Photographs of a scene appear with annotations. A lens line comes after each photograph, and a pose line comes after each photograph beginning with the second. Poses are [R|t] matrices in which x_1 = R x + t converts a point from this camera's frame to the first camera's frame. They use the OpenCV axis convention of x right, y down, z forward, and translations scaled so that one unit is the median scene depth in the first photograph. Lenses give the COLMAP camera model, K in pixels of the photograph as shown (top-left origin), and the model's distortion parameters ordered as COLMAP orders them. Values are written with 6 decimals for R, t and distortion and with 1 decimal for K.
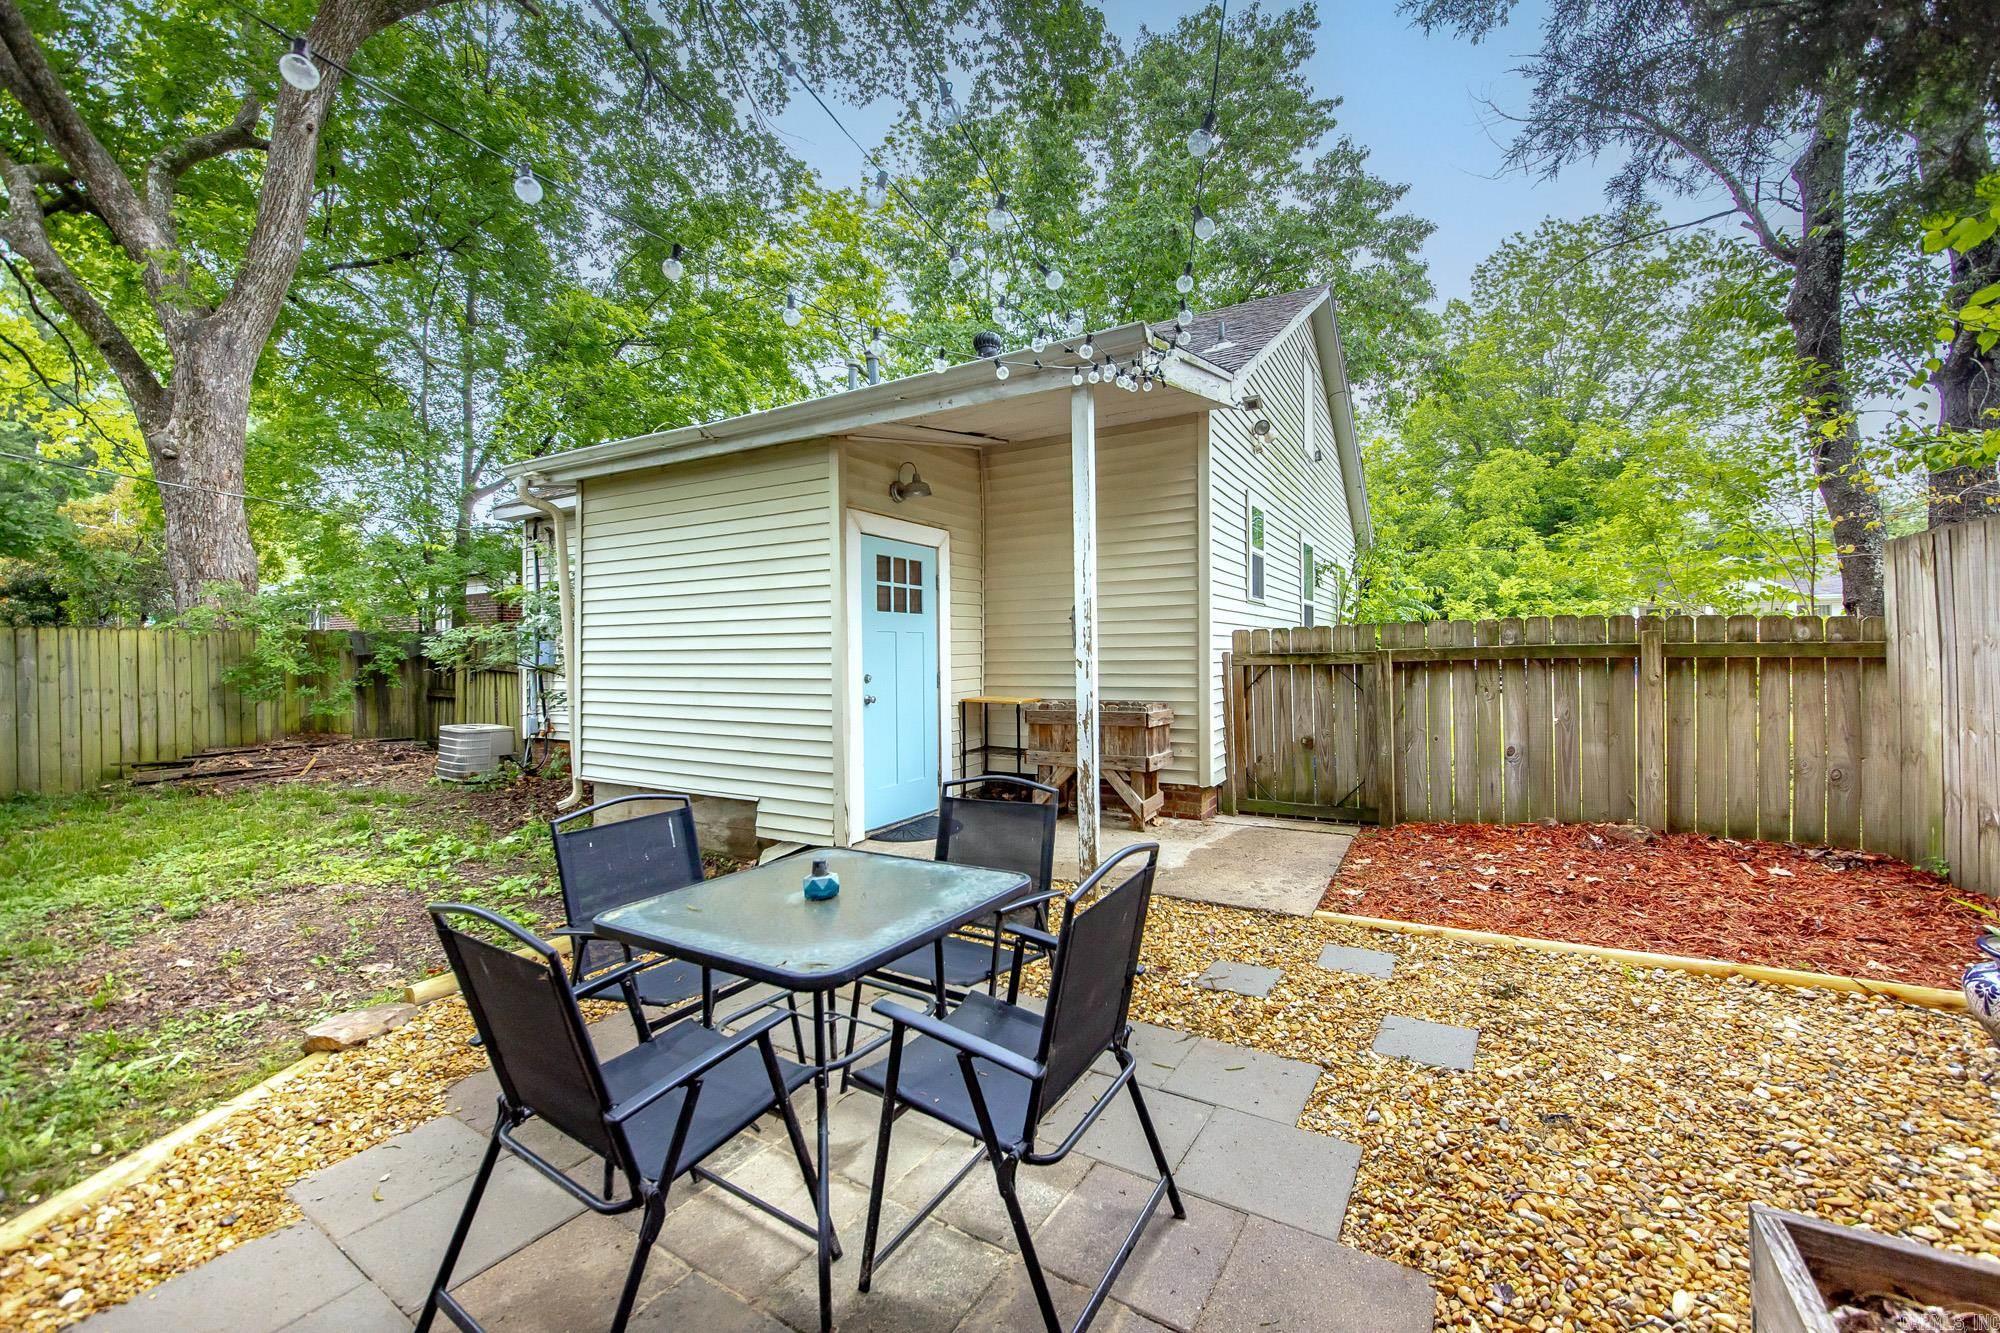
lens RADIAL K [[775.0, 0, 1007.6], [0, 775.0, 657.9], [0, 0, 1]] dist [0.001300, 0.000089]
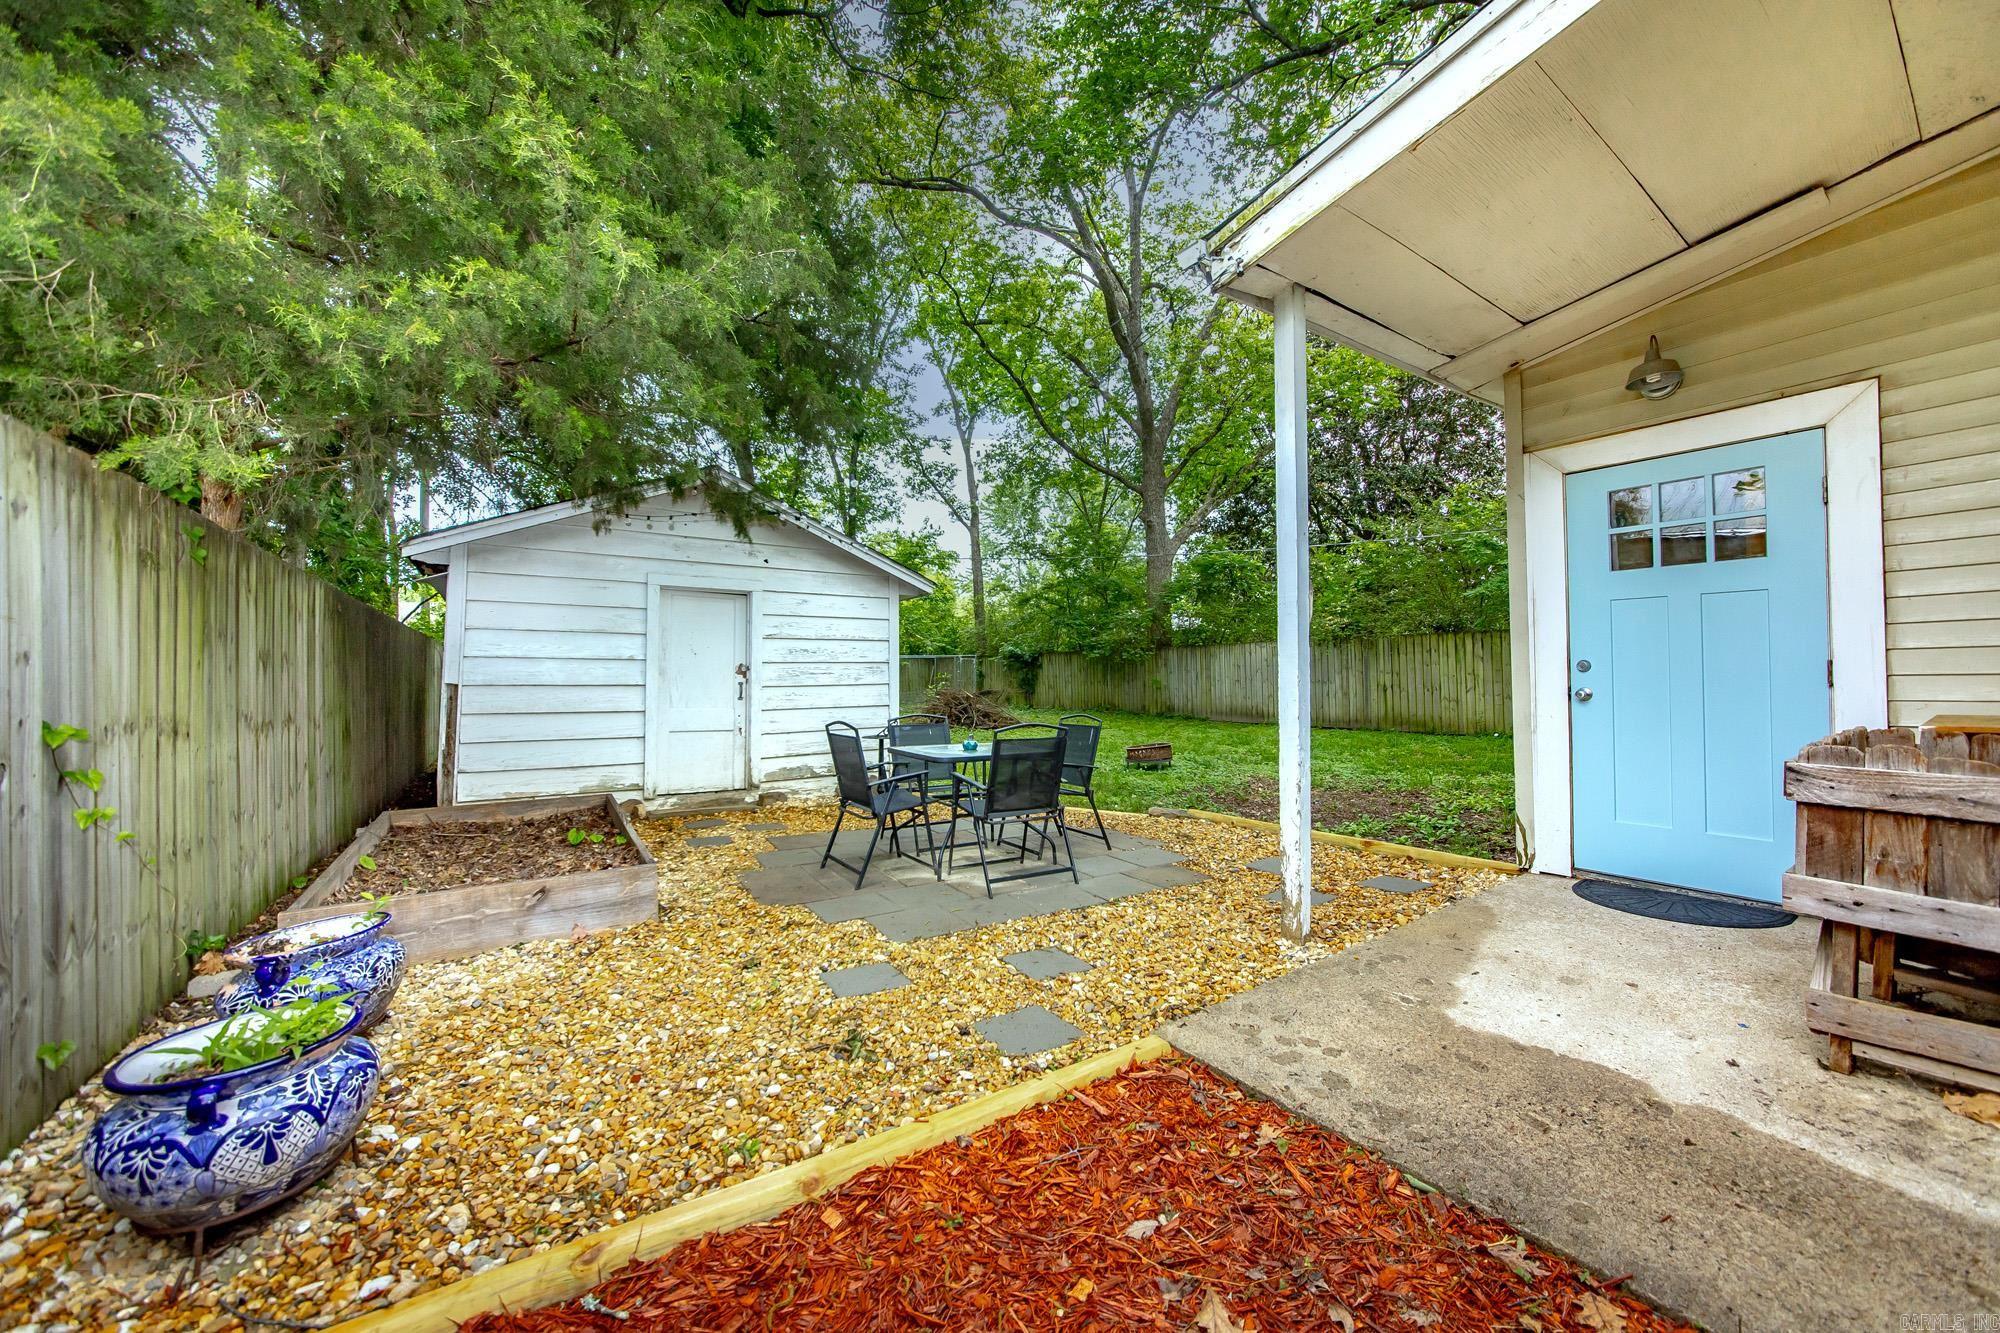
lens RADIAL K [[725.5, 0, 1000.8], [0, 725.5, 669.9], [0, 0, 1]] dist [0.001680, 0.001220]
pose [[-0.433634, 0.009269, -0.901041, 0.809815], [0.014930, 0.999884, 0.003101, 0.022470], [0.900965, -0.012108, -0.433722, 0.945902]]
